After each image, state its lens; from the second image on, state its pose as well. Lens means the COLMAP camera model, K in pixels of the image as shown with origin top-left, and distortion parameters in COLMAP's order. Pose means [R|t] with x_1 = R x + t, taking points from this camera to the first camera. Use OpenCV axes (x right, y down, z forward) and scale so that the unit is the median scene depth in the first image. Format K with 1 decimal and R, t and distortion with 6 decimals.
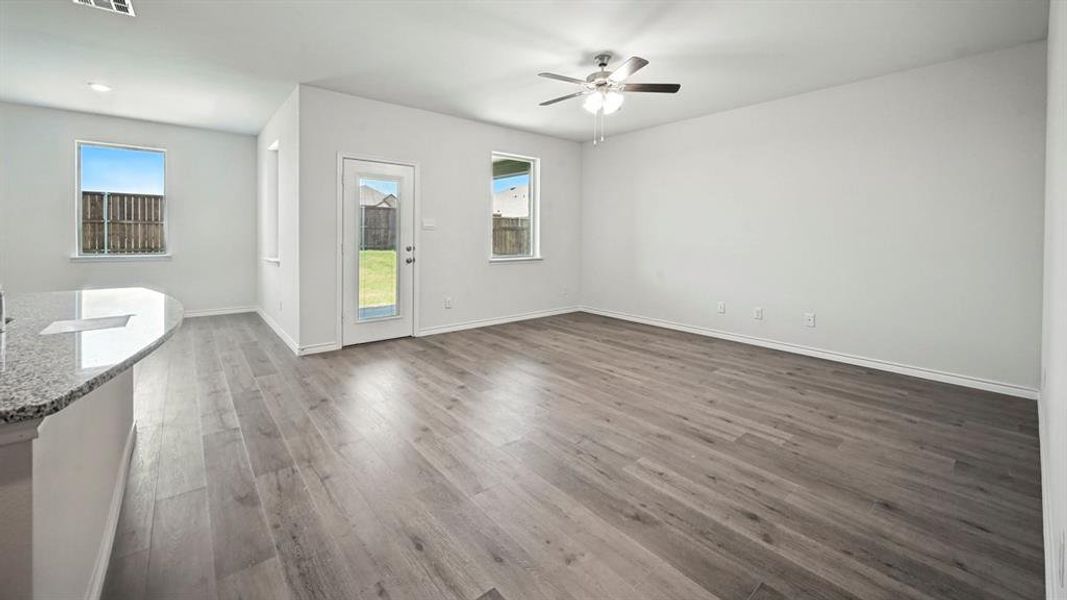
lens RADIAL K [[418.9, 0, 532.7], [0, 418.9, 239.0], [0, 0, 1]] dist [-0.002250, 0.000114]
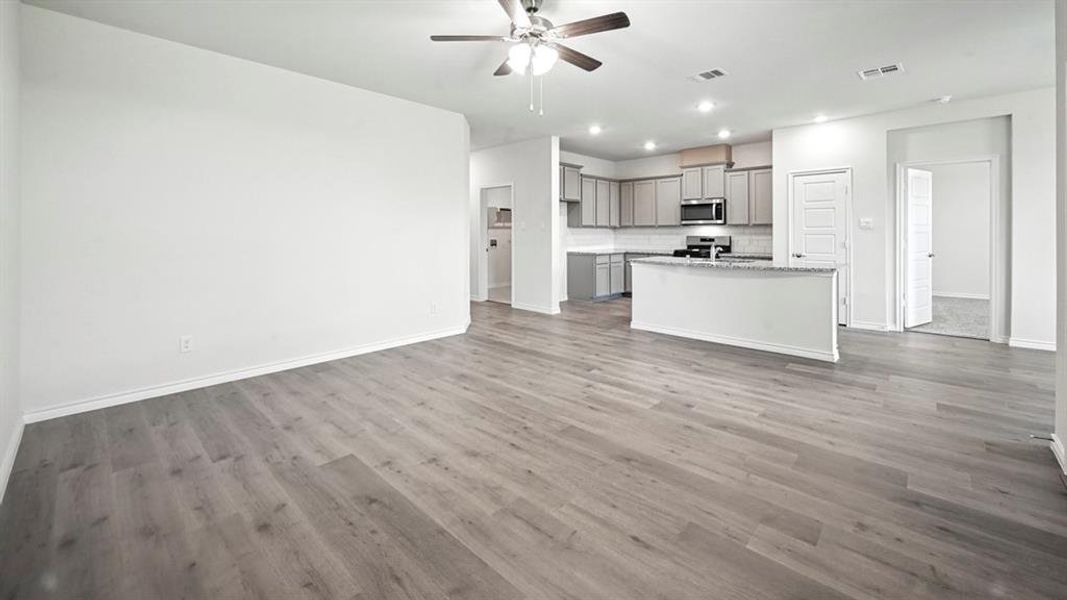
lens RADIAL K [[427.5, 0, 531.6], [0, 427.5, 232.5], [0, 0, 1]] dist [-0.002289, 0.000195]
pose [[-0.993674, -0.004384, -0.112222, 0.198489], [-0.005567, 0.999932, 0.010232, -0.014384], [0.112169, 0.010792, -0.993630, 1.395859]]
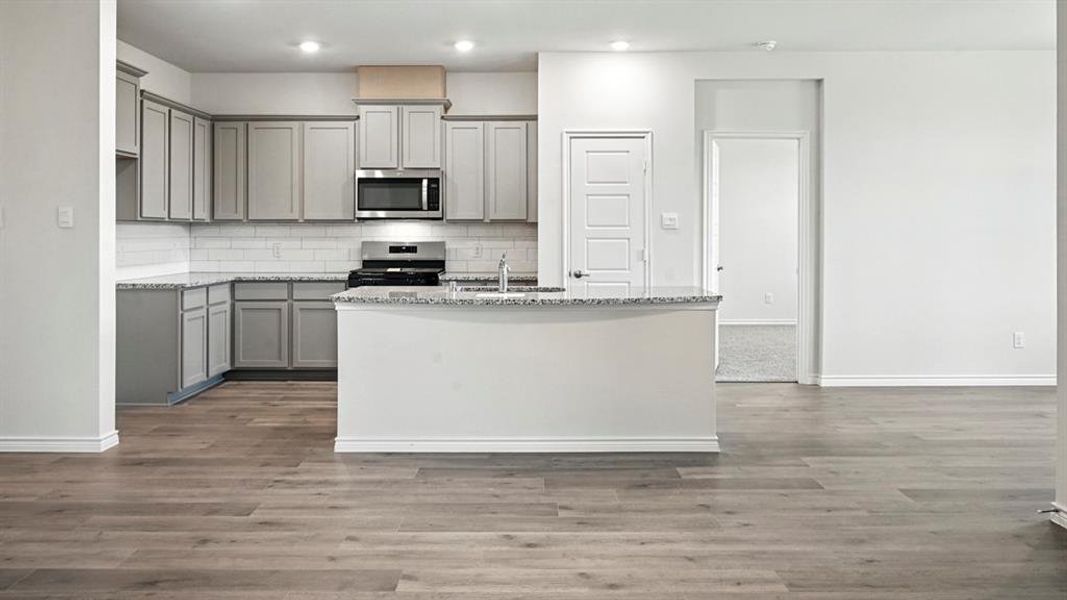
lens RADIAL K [[811.2, 0, 529.5], [0, 811.2, 230.8], [0, 0, 1]] dist [-0.004538, 0.001506]
pose [[-0.648152, -0.008846, -0.761460, 0.401671], [-0.012495, 0.999921, -0.000981, -0.010505], [0.761408, 0.008878, -0.648212, 1.053223]]
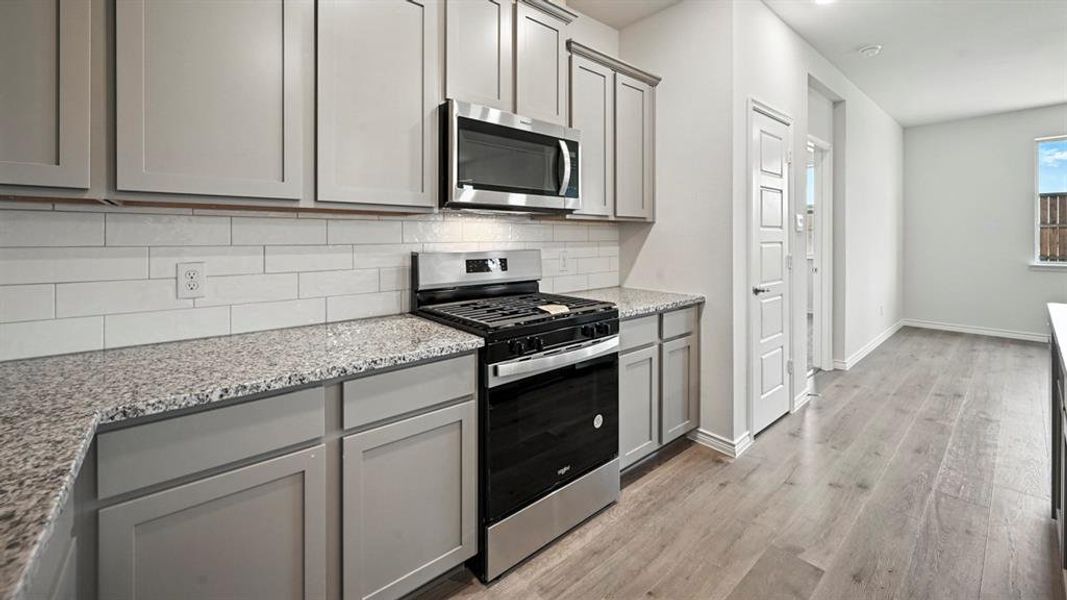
lens RADIAL K [[418.9, 0, 532.7], [0, 418.9, 239.0], [0, 0, 1]] dist [-0.002250, 0.000114]
pose [[0.008034, -0.004111, -0.999959, -0.202648], [-0.008879, 0.999952, -0.004182, 0.000477], [0.999928, 0.008912, 0.007997, -0.152869]]
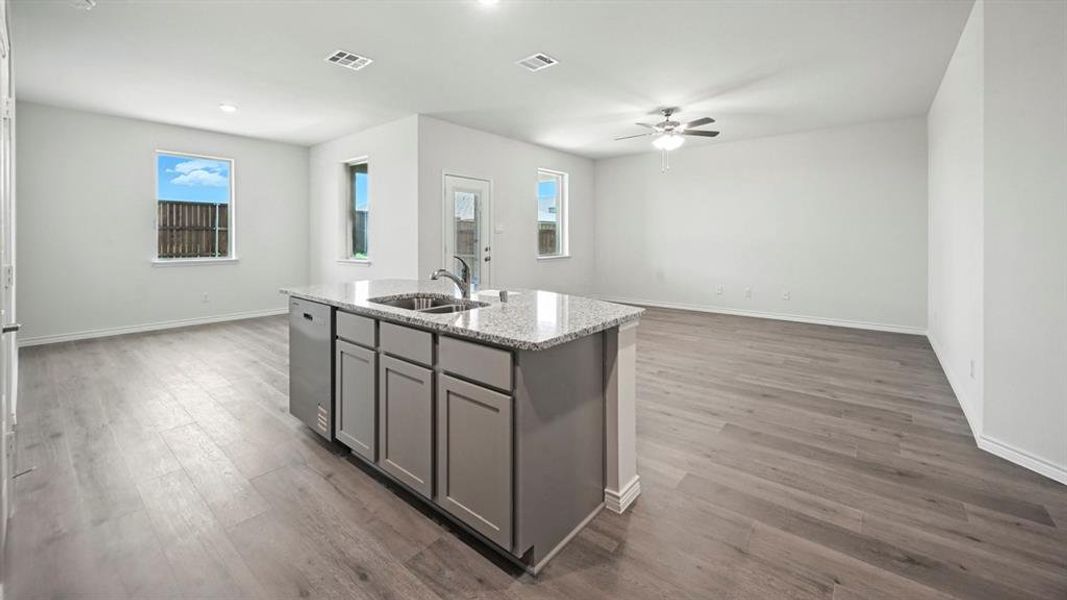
lens RADIAL K [[419.4, 0, 530.6], [0, 419.4, 239.5], [0, 0, 1]] dist [-0.001244, -0.000430]
pose [[0.984081, -0.009953, 0.177442, -0.423715], [0.010484, 0.999943, -0.002054, -0.000890], [-0.177412, 0.003881, 0.984129, -0.236825]]
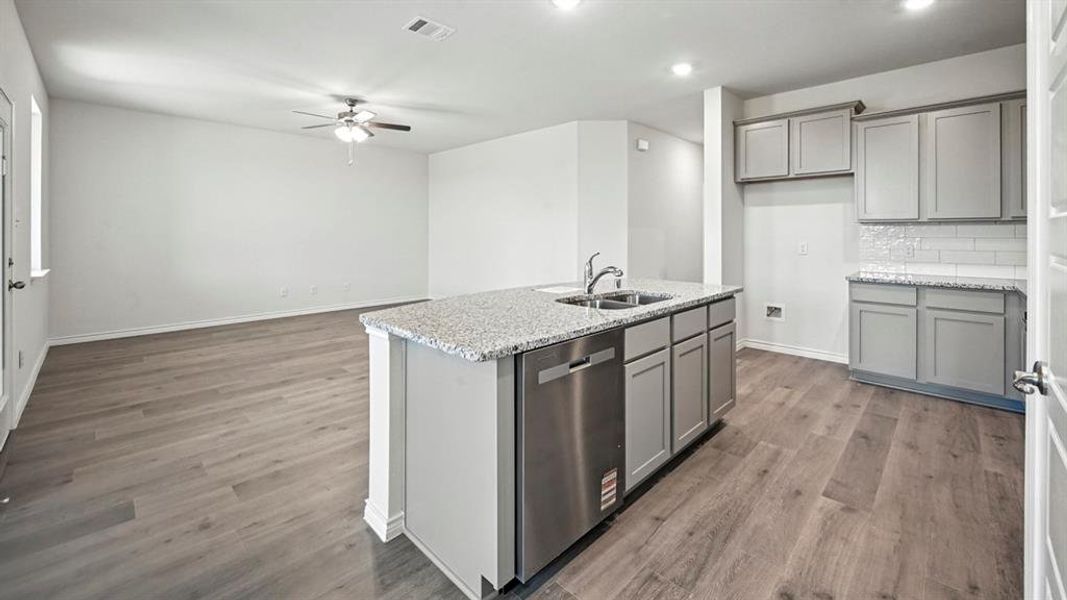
lens RADIAL K [[427.5, 0, 531.6], [0, 427.5, 232.5], [0, 0, 1]] dist [-0.002289, 0.000195]
pose [[-0.095076, -0.006465, 0.995449, -0.972701], [0.009300, 0.999930, 0.007382, -0.014278], [-0.995427, 0.009960, -0.095009, 0.445088]]
